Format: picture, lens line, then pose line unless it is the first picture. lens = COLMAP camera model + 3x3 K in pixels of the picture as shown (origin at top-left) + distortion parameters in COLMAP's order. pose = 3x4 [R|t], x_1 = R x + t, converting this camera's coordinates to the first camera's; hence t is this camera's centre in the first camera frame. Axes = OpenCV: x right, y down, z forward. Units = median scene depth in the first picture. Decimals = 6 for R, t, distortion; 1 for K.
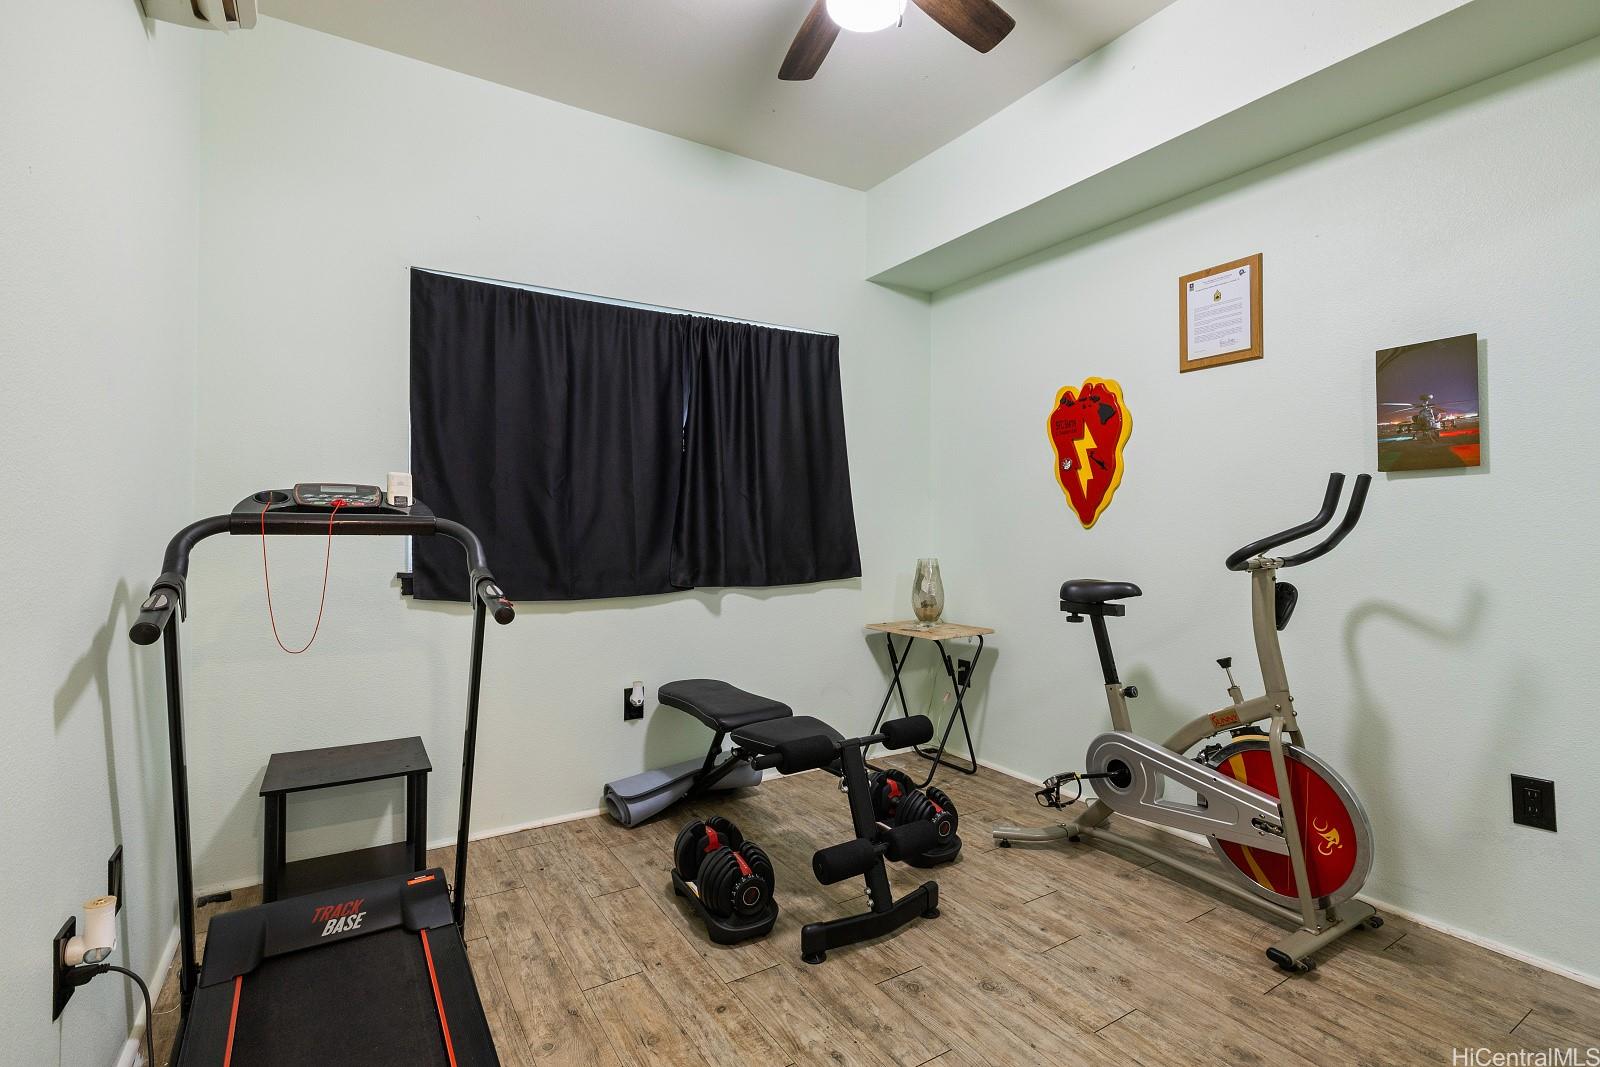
lens RADIAL K [[760.7, 0, 799.2], [0, 760.7, 531.0], [0, 0, 1]] dist [0.000904, -0.000124]
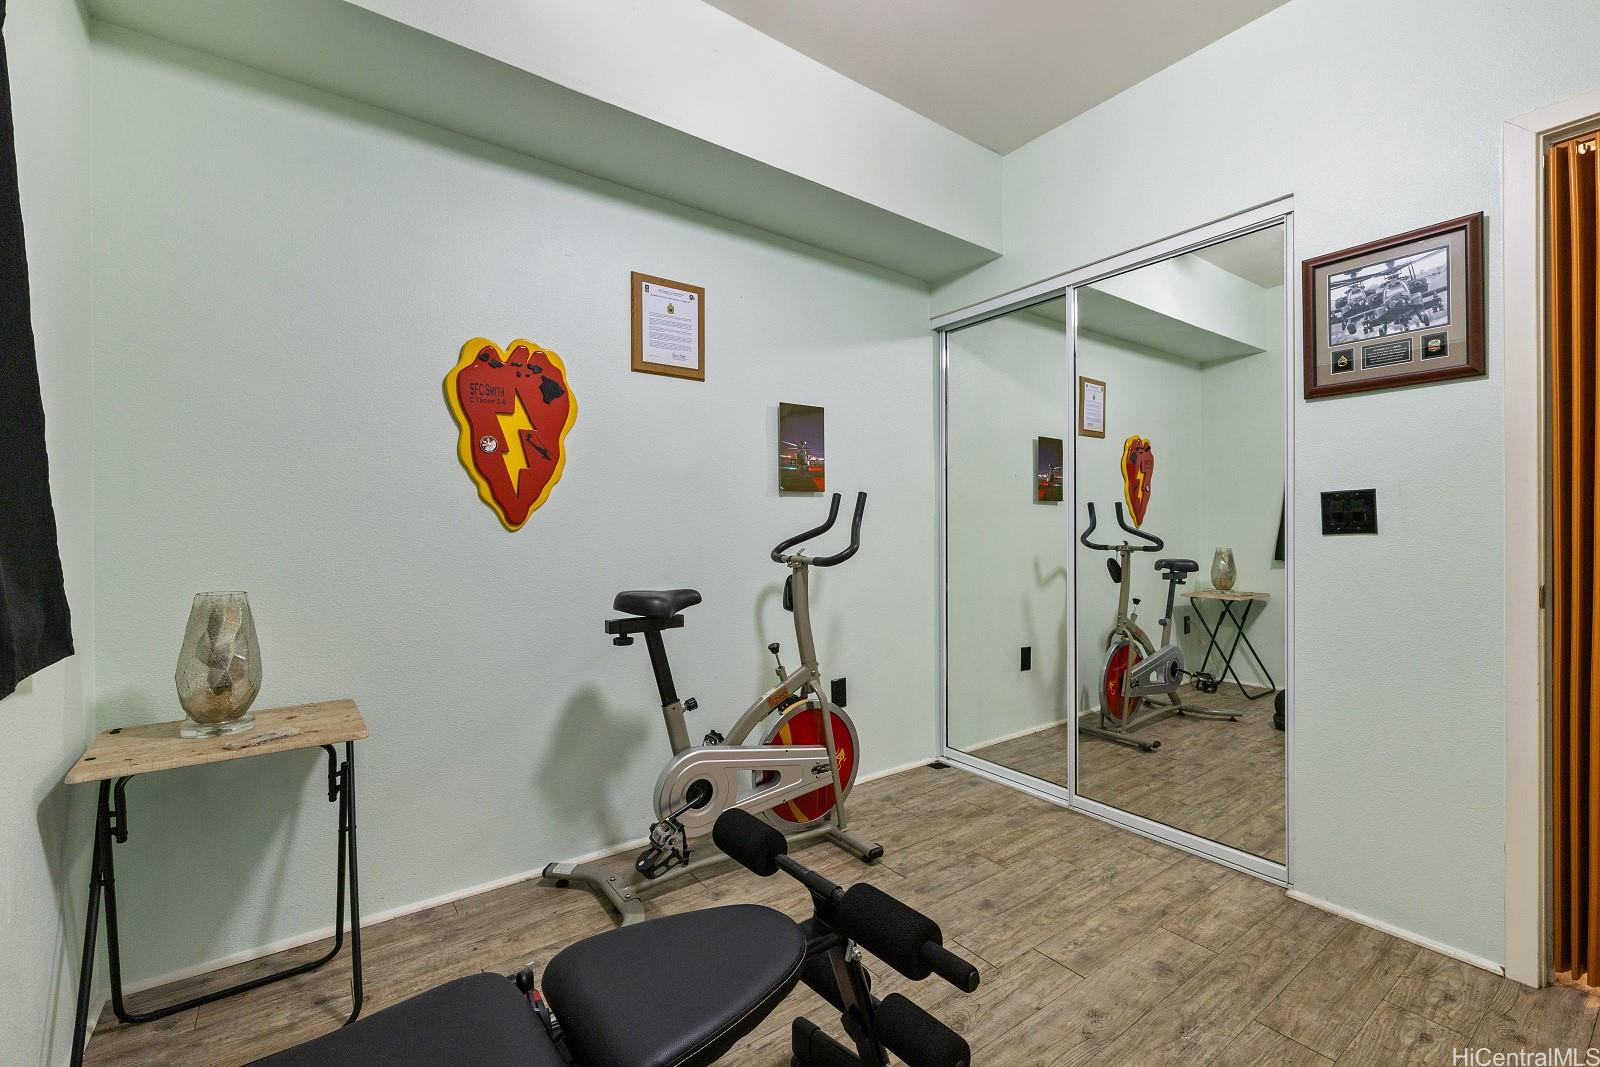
lens RADIAL K [[685.1, 0, 797.6], [0, 685.1, 535.0], [0, 0, 1]] dist [-0.001628, -0.000133]
pose [[-0.079291, -0.006694, 0.996829, -0.389255], [0.001086, 0.999976, 0.006802, -0.004455], [-0.996851, 0.001622, -0.079282, 0.868263]]
